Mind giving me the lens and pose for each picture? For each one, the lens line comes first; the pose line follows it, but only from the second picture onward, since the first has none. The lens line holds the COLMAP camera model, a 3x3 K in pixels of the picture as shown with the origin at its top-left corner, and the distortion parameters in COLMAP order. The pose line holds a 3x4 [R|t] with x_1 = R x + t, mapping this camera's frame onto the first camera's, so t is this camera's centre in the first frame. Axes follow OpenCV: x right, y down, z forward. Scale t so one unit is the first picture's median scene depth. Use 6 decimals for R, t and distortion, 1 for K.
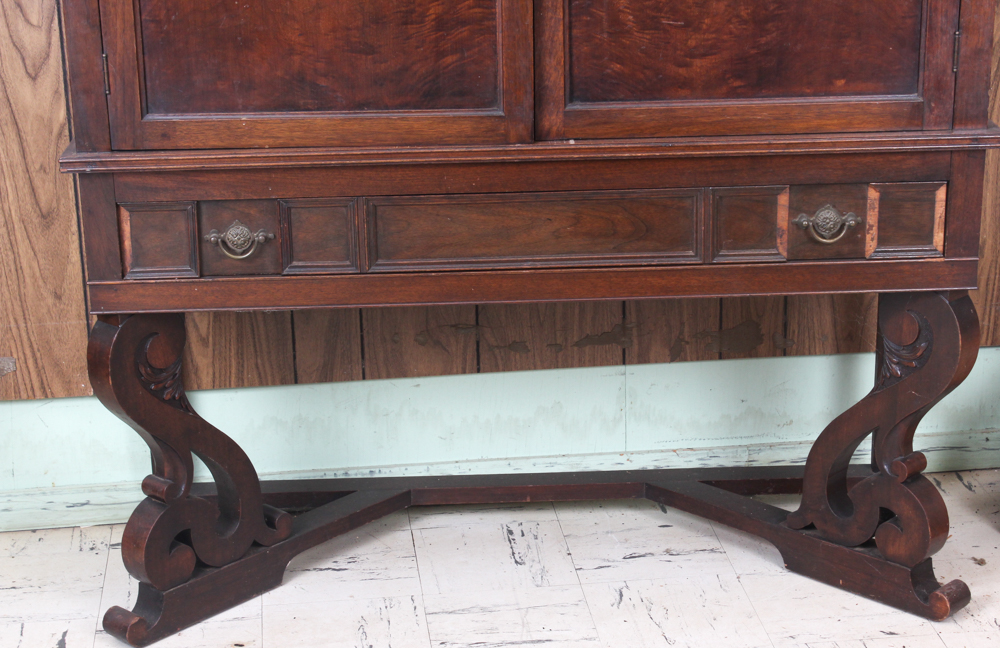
lens RADIAL K [[2057.3, 0, 502.7], [0, 2057.3, 338.6], [0, 0, 1]] dist [0.031798, 0.256720]
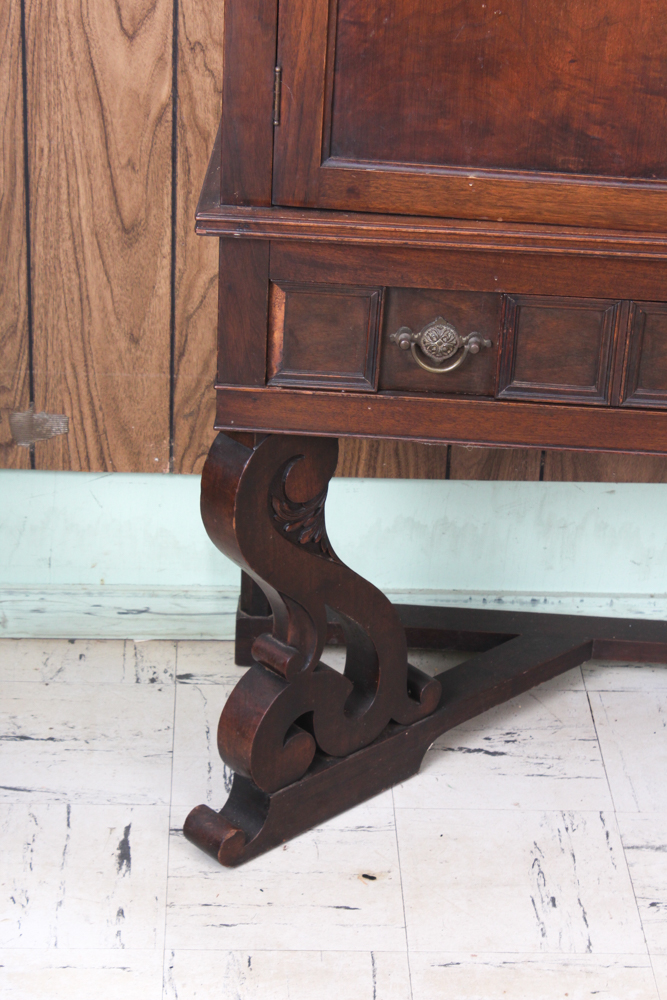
lens RADIAL K [[2420.1, 0, 333.5], [0, 2420.1, 500.0], [0, 0, 1]] dist [0.083930, 0.500750]
pose [[0.994902, 0.091916, -0.041484, -0.116650], [-0.084333, 0.983908, 0.157522, -0.112874], [0.055296, -0.153221, 0.986644, 0.182006]]
